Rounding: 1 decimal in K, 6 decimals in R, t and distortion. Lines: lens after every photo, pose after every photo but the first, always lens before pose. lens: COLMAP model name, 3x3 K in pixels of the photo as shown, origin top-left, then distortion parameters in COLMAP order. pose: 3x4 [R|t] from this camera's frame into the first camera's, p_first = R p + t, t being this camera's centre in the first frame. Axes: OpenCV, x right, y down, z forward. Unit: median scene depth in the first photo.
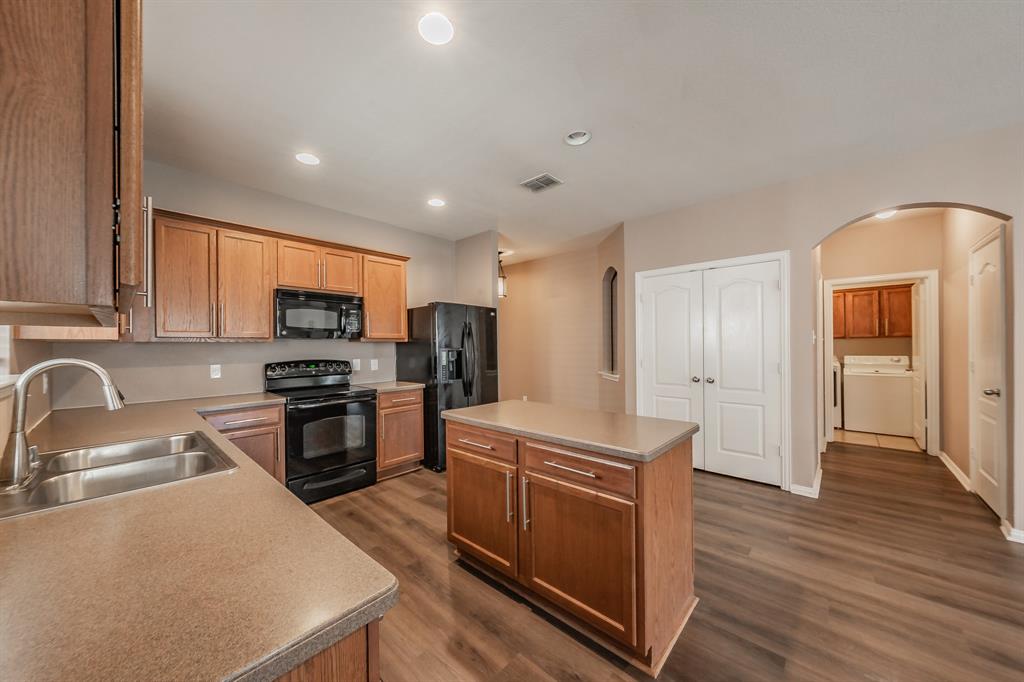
lens RADIAL K [[356.9, 0, 510.8], [0, 356.9, 345.0], [0, 0, 1]] dist [0.002689, -0.000026]
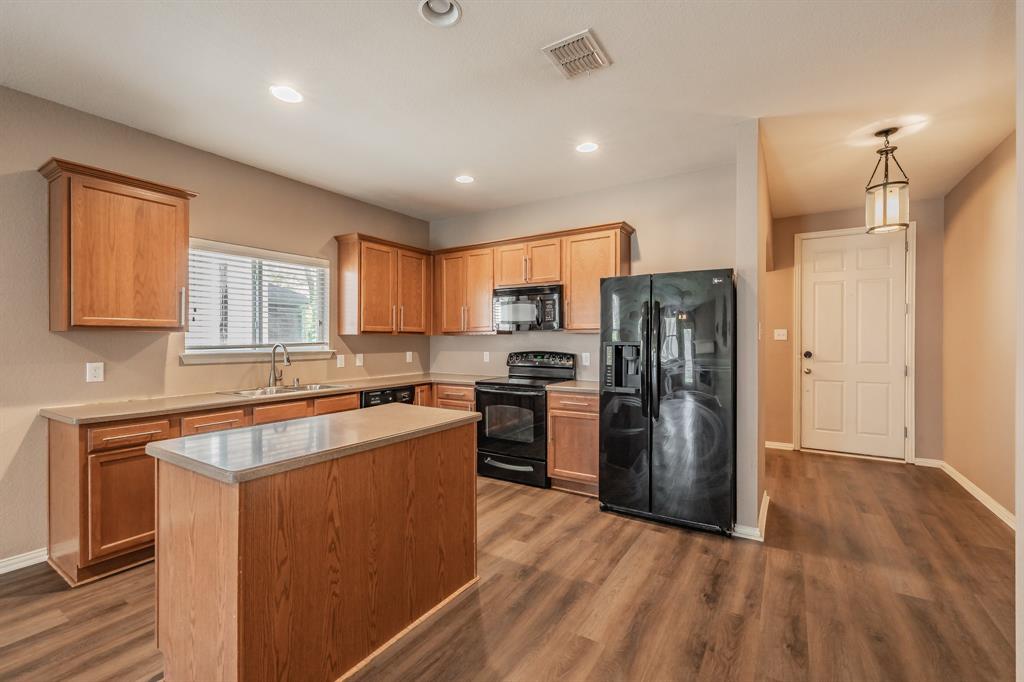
lens RADIAL K [[445.0, 0, 511.4], [0, 445.0, 340.9], [0, 0, 1]] dist [0.000030, -0.000005]
pose [[0.167872, 0.020098, -0.985604, 0.718834], [0.006331, 0.999750, 0.021465, -0.017259], [0.985789, -0.009843, 0.167702, 0.712454]]
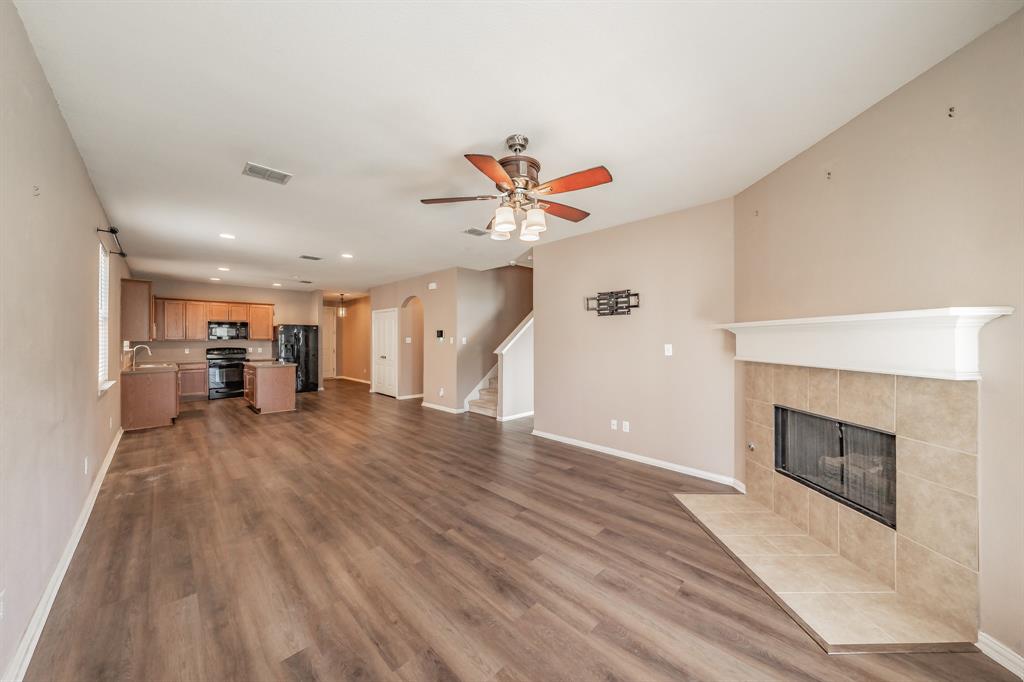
lens RADIAL K [[356.9, 0, 513.6], [0, 356.9, 338.2], [0, 0, 1]] dist [0.002689, -0.000026]
pose [[0.998182, 0.010465, -0.059351, 1.639905], [-0.010581, 0.999943, -0.001647, -0.042286], [0.059330, 0.002272, 0.998236, -1.423504]]
